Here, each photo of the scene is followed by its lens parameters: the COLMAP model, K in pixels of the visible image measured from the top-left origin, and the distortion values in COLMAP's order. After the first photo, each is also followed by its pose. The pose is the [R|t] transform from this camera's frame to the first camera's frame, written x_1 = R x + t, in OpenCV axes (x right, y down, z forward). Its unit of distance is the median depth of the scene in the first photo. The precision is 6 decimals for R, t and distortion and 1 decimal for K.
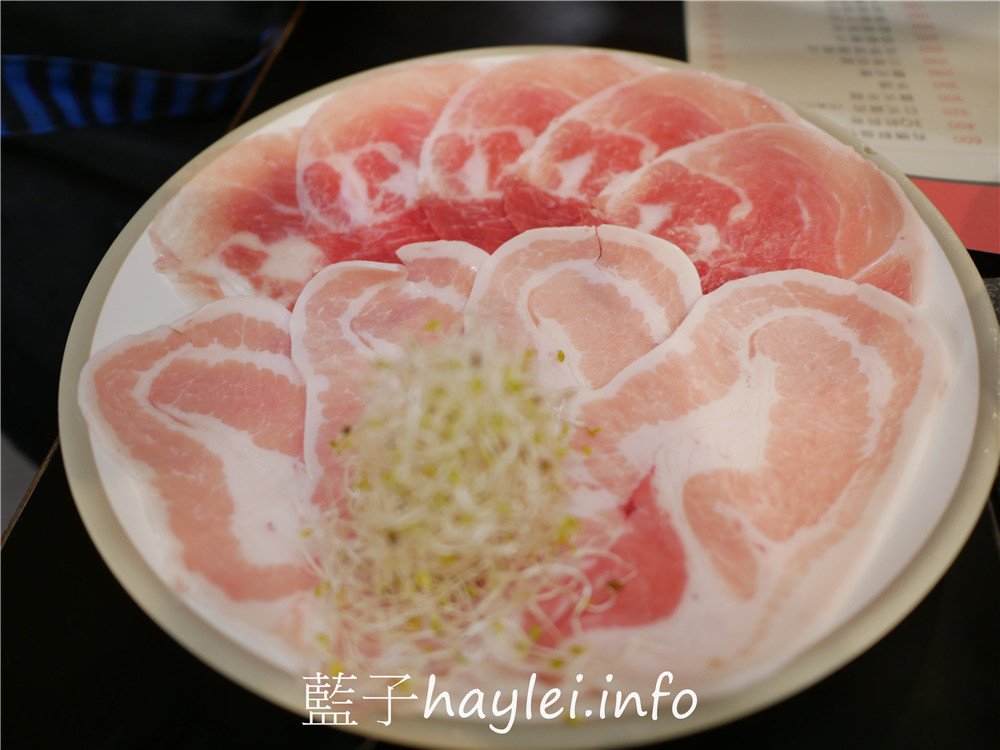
lens RADIAL K [[858.6, 0, 499.9], [0, 858.6, 375.0], [0, 0, 1]] dist [-0.043195, 0.040658]
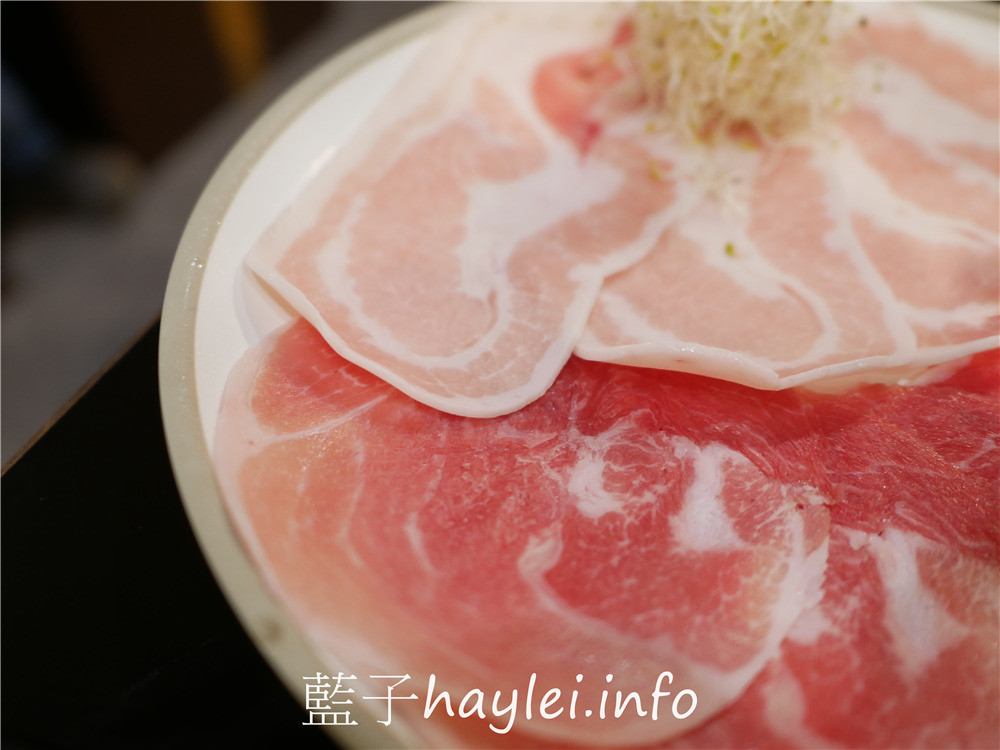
lens RADIAL K [[858.6, 0, 499.9], [0, 858.6, 375.1], [0, 0, 1]] dist [-0.043195, 0.040658]
pose [[-0.966445, 0.212945, -0.143664, 0.357427], [-0.172599, -0.124103, 0.977143, -0.662737], [0.190248, 0.969151, 0.156693, 0.829764]]
